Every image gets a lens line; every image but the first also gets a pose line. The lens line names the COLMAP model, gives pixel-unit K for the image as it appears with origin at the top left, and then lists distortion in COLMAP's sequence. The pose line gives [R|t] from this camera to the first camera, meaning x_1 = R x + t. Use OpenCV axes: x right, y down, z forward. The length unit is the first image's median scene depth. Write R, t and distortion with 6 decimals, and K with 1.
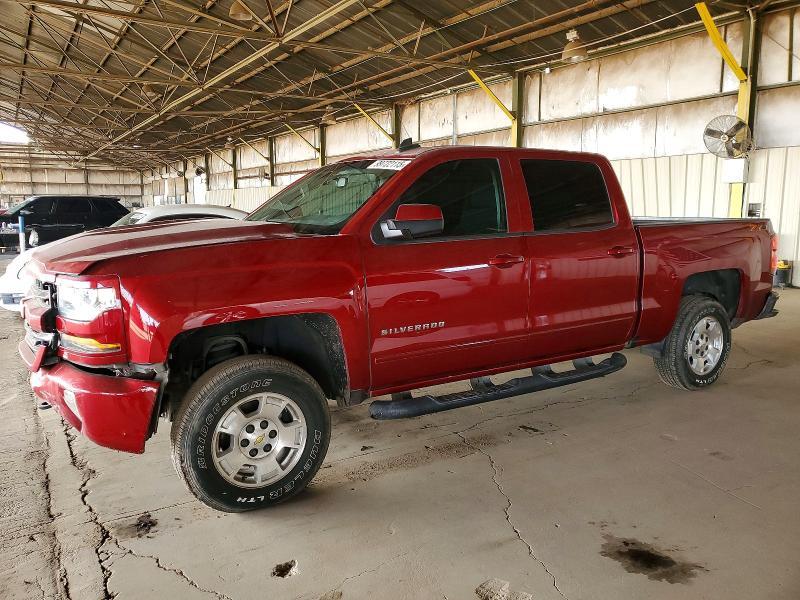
lens RADIAL K [[609.5, 0, 400.0], [0, 609.5, 300.0], [0, 0, 1]] dist [-0.035293, 0.001622]
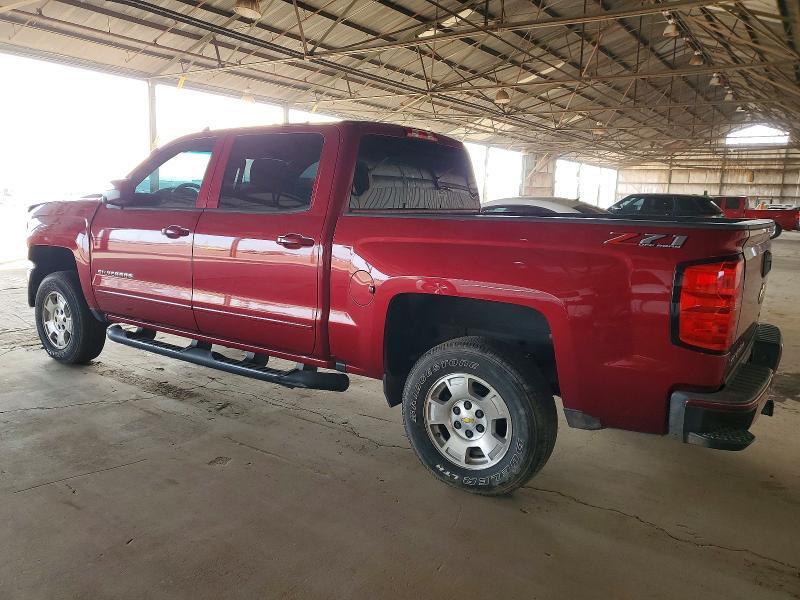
lens RADIAL K [[631.0, 0, 400.0], [0, 631.0, 300.0], [0, 0, 1]] dist [-0.000801, 0.003831]
pose [[0.385085, 0.149652, -0.910667, 0.239466], [-0.163154, 0.982262, 0.092427, -0.020894], [0.908345, 0.112987, 0.402671, 0.155628]]
